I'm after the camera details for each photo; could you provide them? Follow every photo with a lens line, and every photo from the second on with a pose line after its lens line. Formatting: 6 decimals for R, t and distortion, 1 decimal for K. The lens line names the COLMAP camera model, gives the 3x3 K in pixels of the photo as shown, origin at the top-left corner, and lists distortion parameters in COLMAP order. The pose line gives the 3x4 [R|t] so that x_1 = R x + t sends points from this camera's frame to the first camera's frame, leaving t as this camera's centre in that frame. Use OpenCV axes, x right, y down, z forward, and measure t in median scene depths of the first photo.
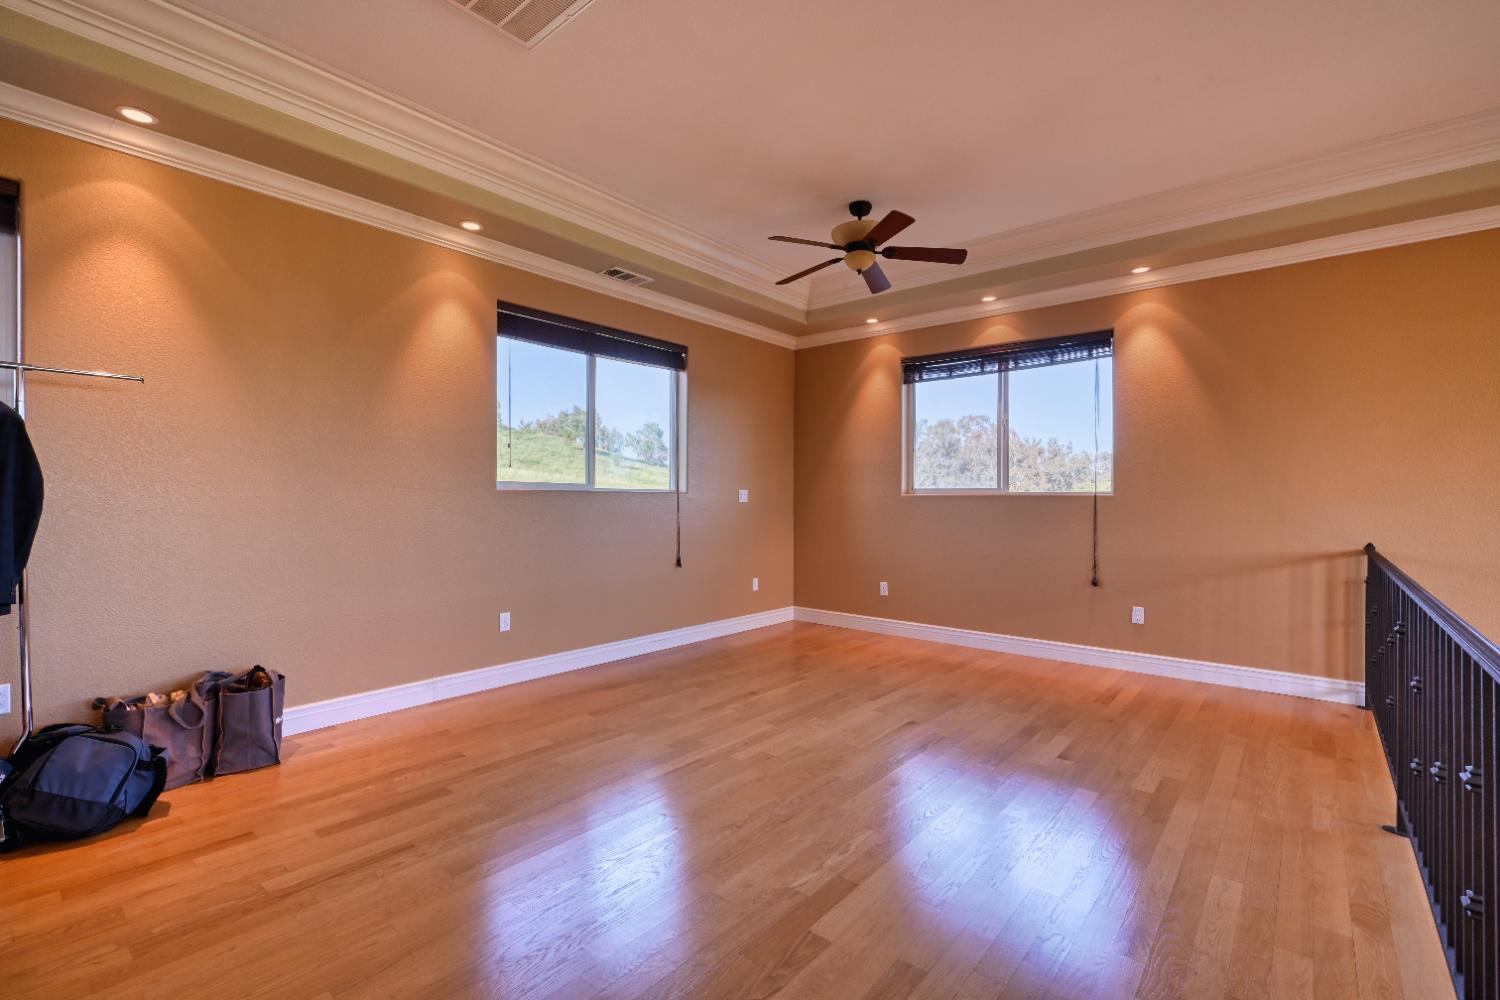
lens RADIAL K [[672.0, 0, 753.5], [0, 672.0, 506.3], [0, 0, 1]] dist [0.001659, 0.001357]
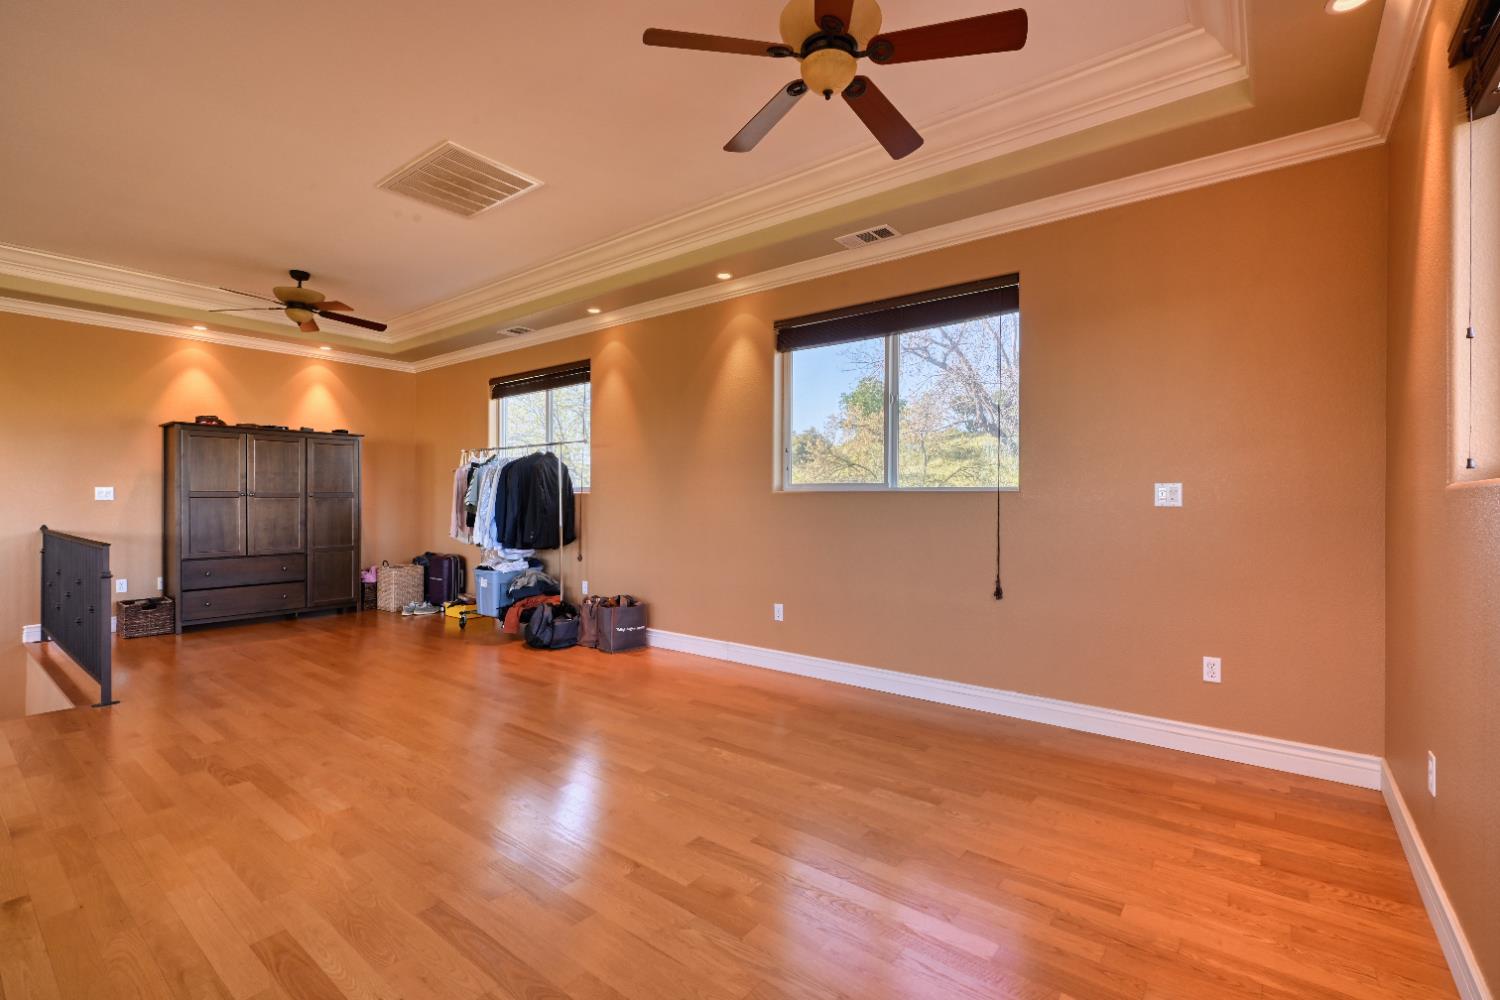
lens RADIAL K [[672.0, 0, 753.5], [0, 672.0, 506.3], [0, 0, 1]] dist [0.001659, 0.001357]
pose [[0.022190, 0.015085, -0.999640, 0.727908], [-0.006119, 0.999869, 0.014952, -0.017612], [0.999735, 0.005785, 0.022279, 0.932800]]
